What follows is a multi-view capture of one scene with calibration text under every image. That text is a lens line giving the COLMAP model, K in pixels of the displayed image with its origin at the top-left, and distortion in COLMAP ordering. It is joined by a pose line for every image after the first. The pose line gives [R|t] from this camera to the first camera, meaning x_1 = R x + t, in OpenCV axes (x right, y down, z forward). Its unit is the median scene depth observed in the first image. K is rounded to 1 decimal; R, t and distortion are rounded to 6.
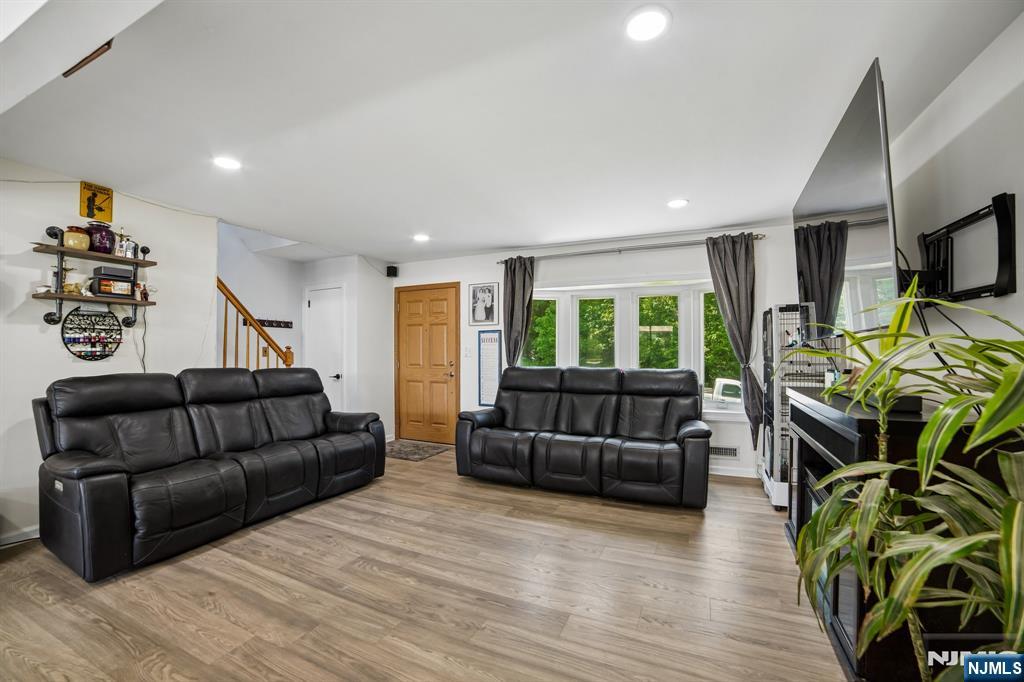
lens RADIAL K [[427.5, 0, 515.6], [0, 427.5, 343.2], [0, 0, 1]] dist [-0.040540, 0.009288]
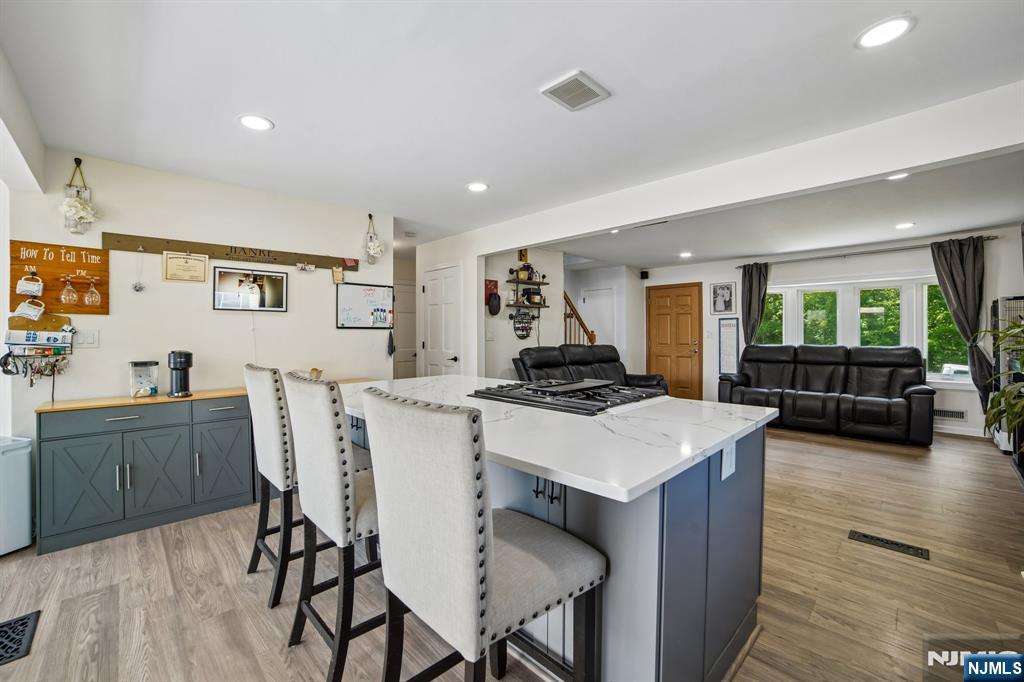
lens RADIAL K [[427.5, 0, 516.9], [0, 427.5, 342.3], [0, 0, 1]] dist [-0.040540, 0.009288]
pose [[0.940345, 0.002485, -0.340214, -0.278374], [0.009214, 0.999421, 0.032765, -0.003682], [0.340098, -0.033945, 0.939777, -0.564558]]
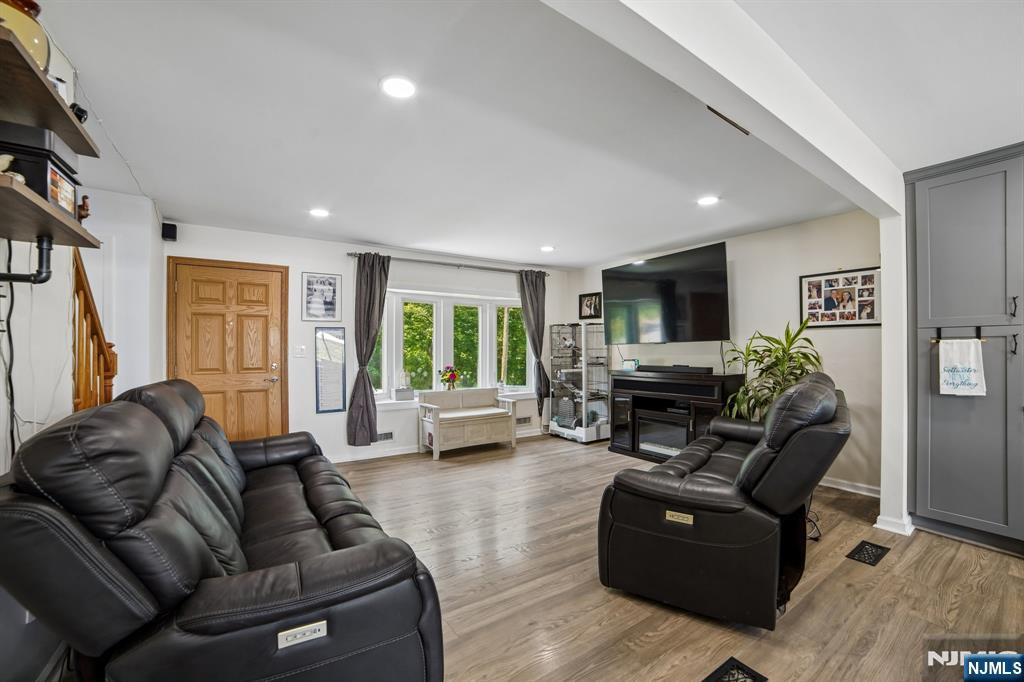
lens RADIAL K [[427.5, 0, 488.9], [0, 427.5, 347.4], [0, 0, 1]] dist [-0.040540, 0.009288]
pose [[0.542023, 0.004883, 0.840350, -0.752610], [-0.011786, 0.999929, 0.001791, 0.007372], [-0.840281, -0.010875, 0.542042, 0.293099]]
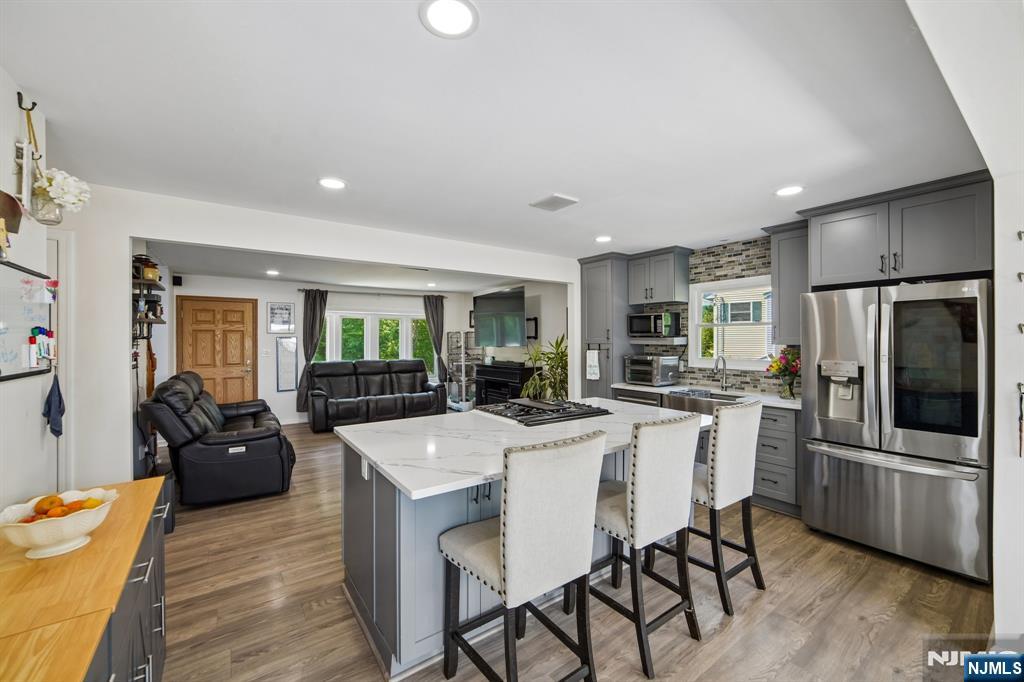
lens RADIAL K [[417.8, 0, 504.4], [0, 417.8, 339.2], [0, 0, 1]] dist [0.009382, 0.000272]
pose [[0.505923, 0.000196, 0.862579, -1.055474], [-0.012990, 0.999888, 0.007392, -0.050643], [-0.862481, -0.014945, 0.505869, -0.360744]]
